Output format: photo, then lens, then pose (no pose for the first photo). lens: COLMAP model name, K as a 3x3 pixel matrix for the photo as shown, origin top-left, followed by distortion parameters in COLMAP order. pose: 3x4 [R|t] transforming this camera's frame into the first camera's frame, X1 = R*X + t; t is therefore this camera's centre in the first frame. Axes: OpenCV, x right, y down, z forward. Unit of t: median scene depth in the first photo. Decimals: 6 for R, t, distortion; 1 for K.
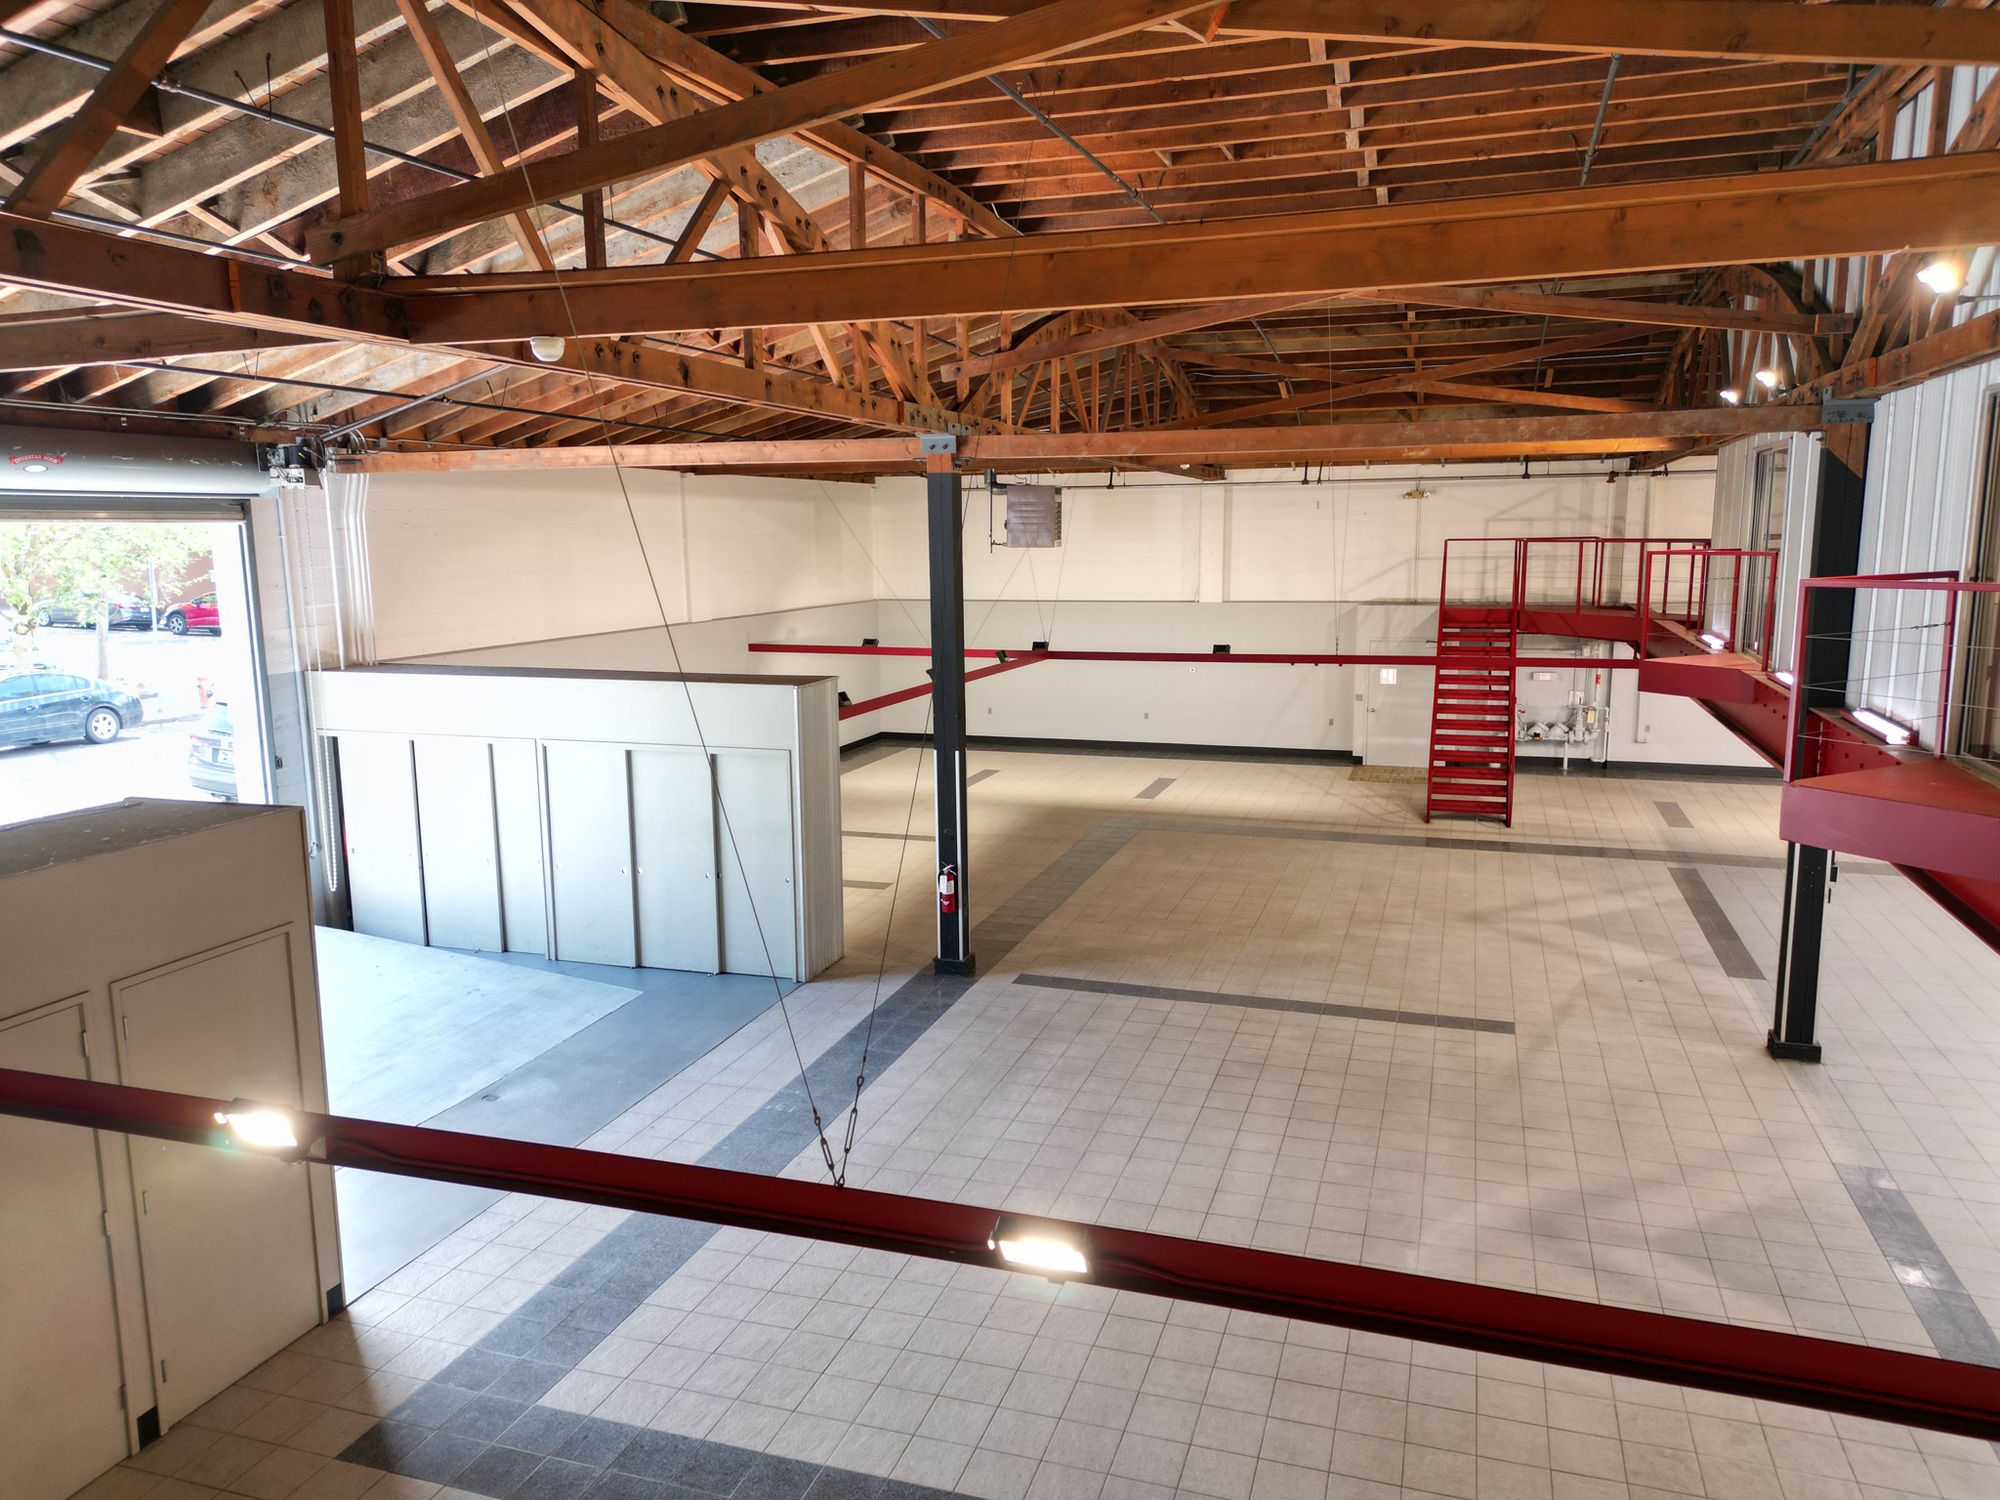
lens RADIAL K [[1381.9, 0, 1000.0], [0, 1381.9, 750.0], [0, 0, 1]] dist [0.021497, -0.002763]
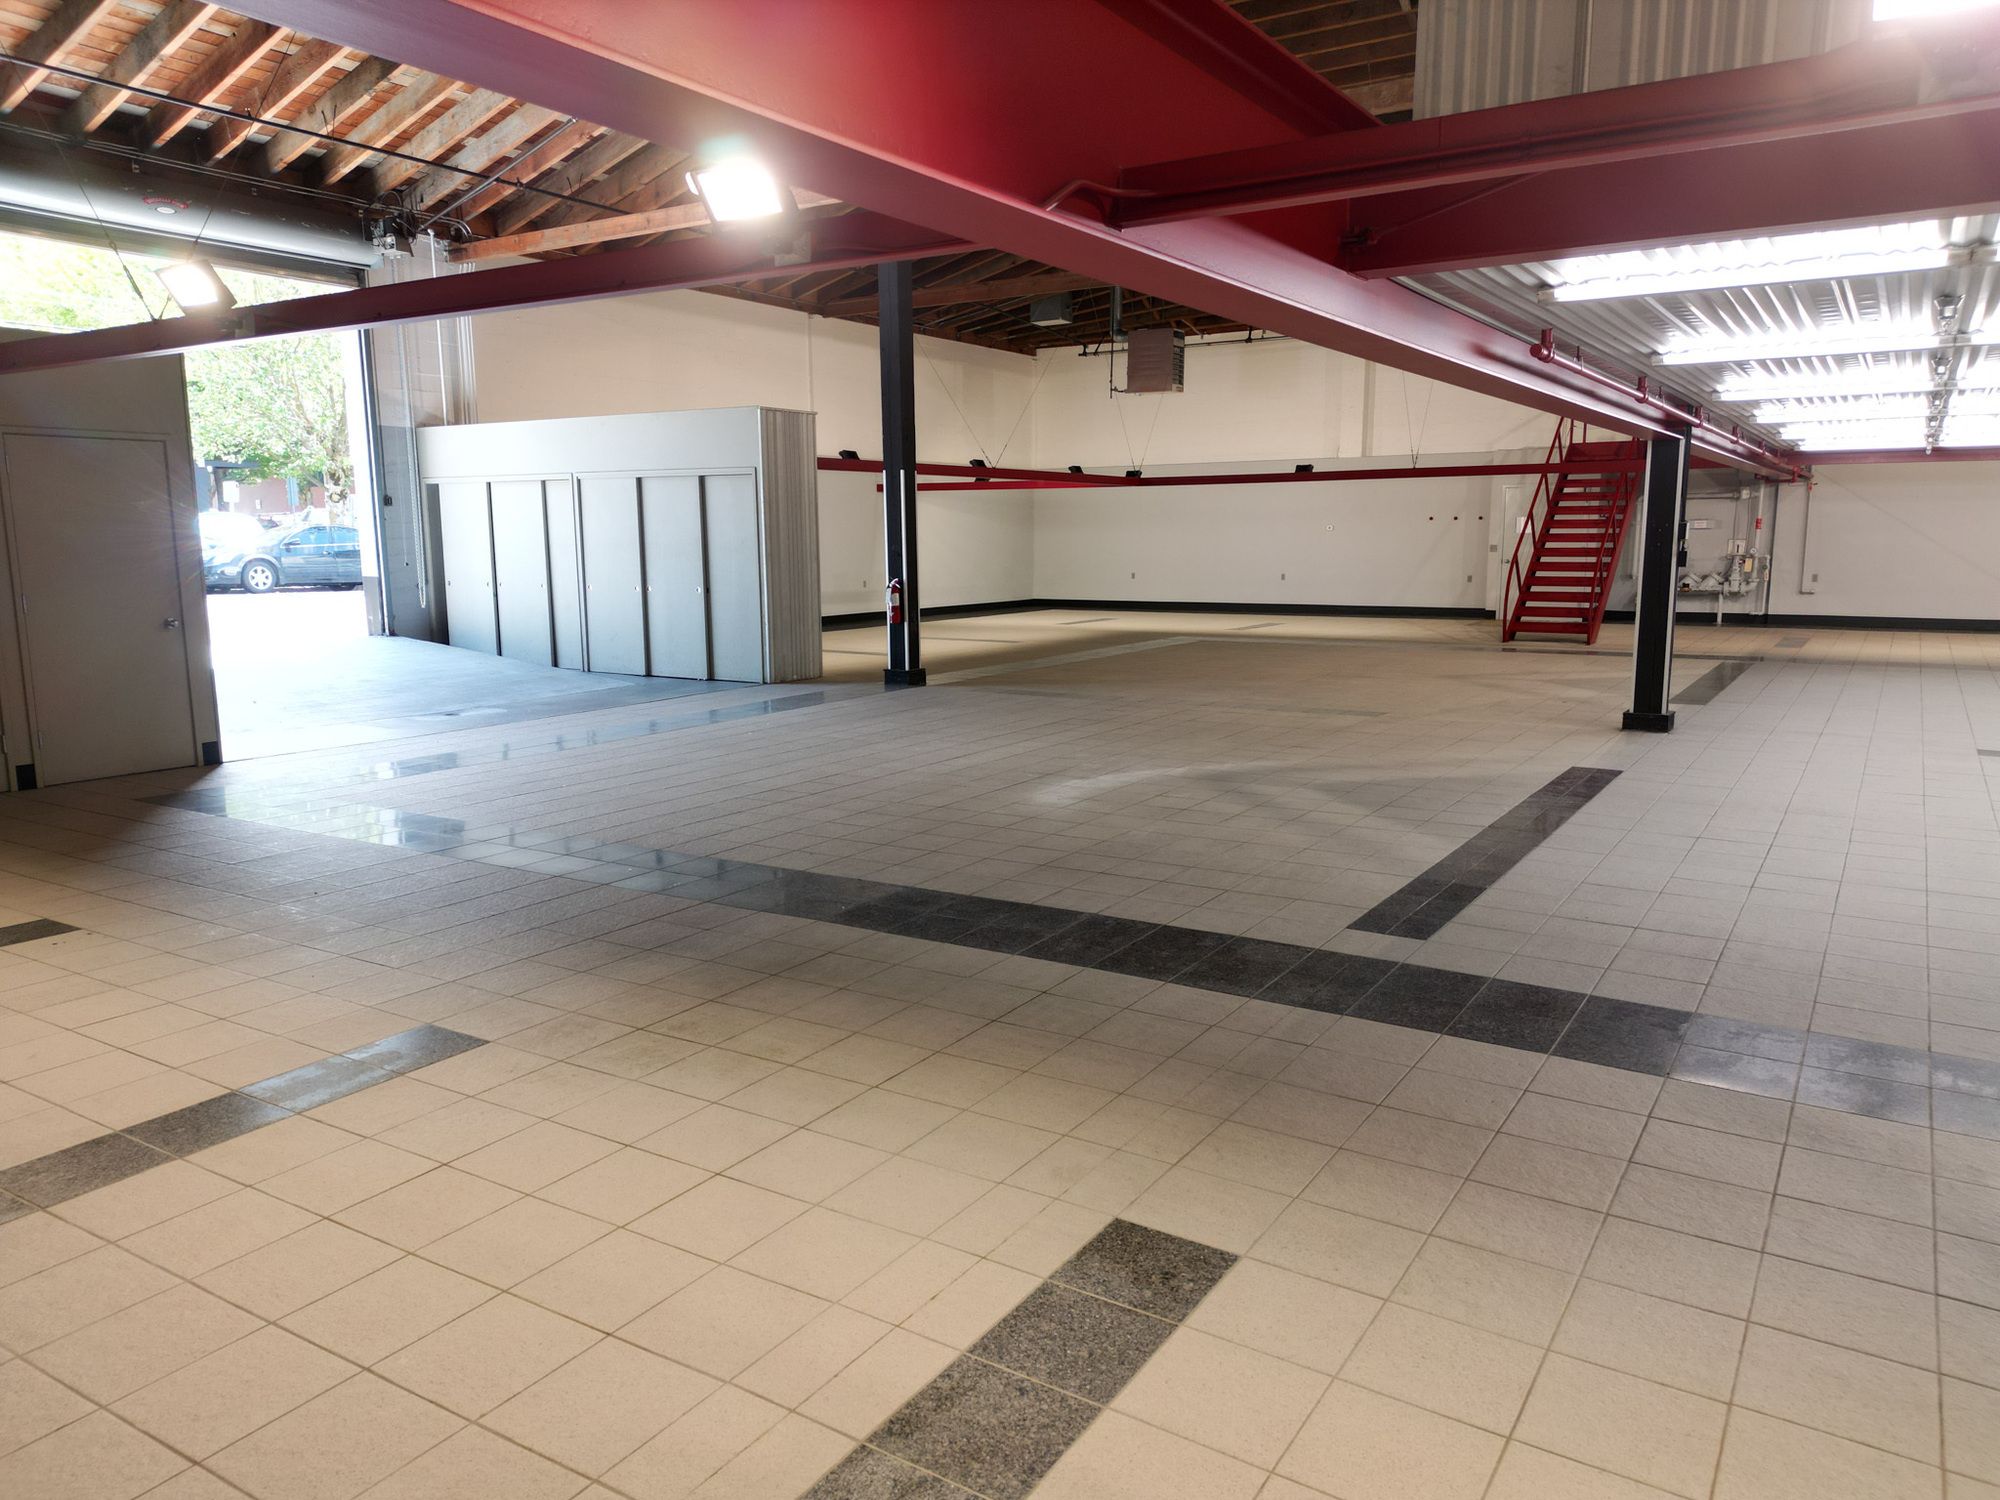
lens RADIAL K [[1403.3, 0, 1005.8], [0, 1403.3, 745.5], [0, 0, 1]] dist [0.016619, -0.001208]
pose [[0.969035, 0.044131, -0.242949, 0.295862], [-0.046101, 0.998934, -0.002427, 0.196636], [0.242582, 0.013552, 0.970036, -0.039463]]
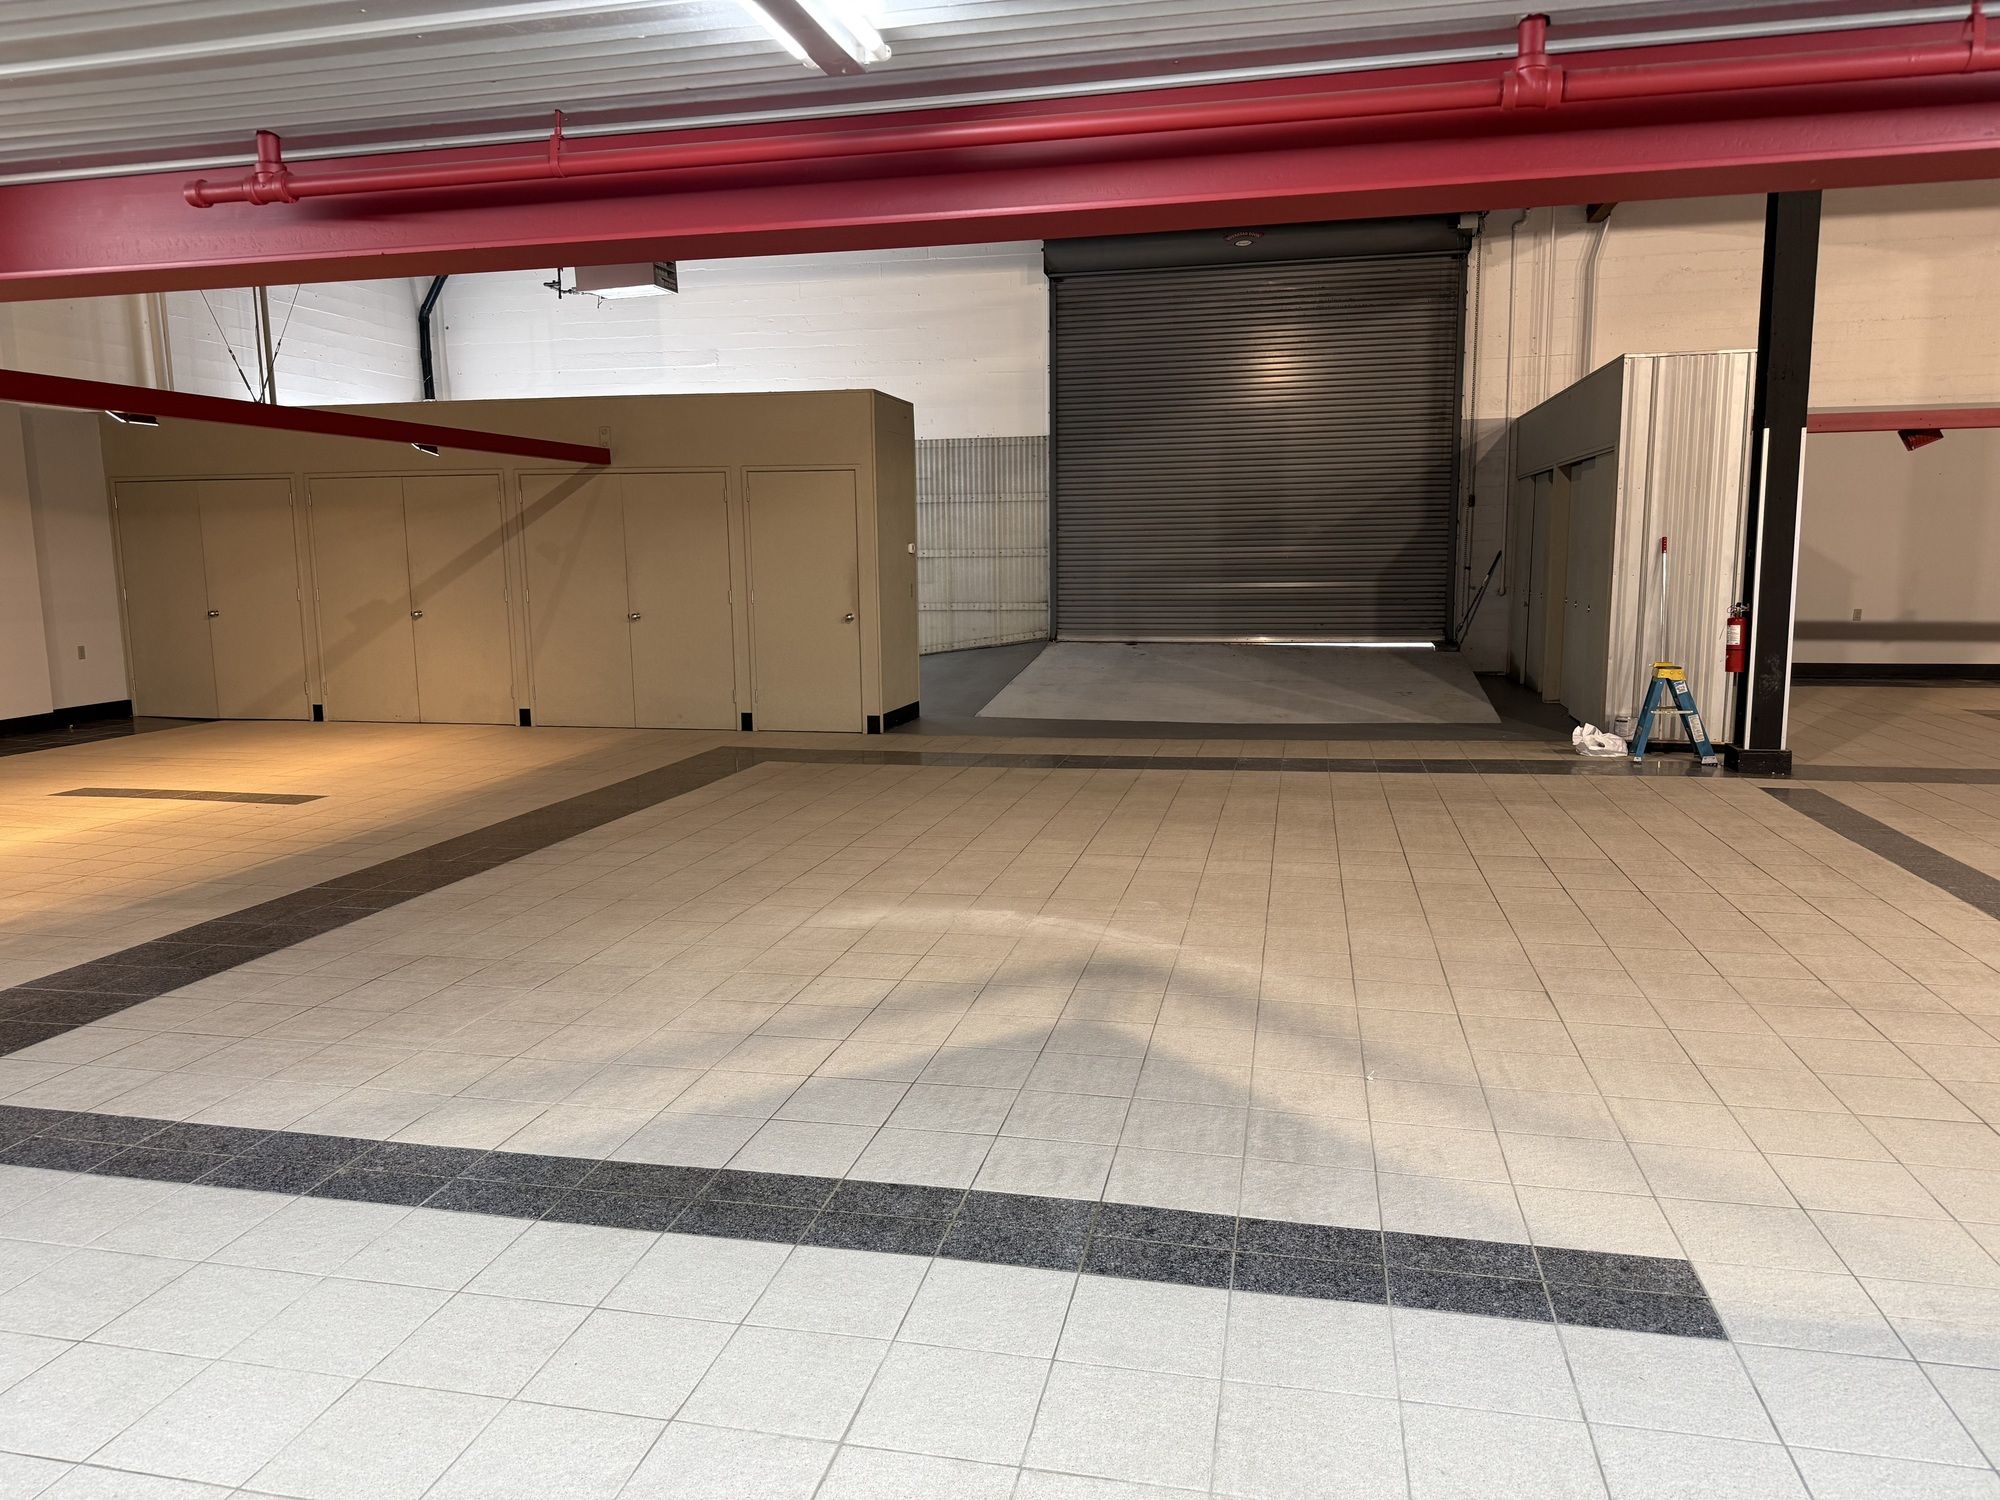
lens RADIAL K [[1435.8, 0, 998.1], [0, 1435.8, 767.9], [0, 0, 1]] dist [-0.004285, -0.003645]
pose [[0.100977, 0.162839, -0.981472, 0.577167], [-0.152680, 0.977365, 0.146449, 0.107419], [0.983103, 0.135063, 0.123554, 0.519368]]
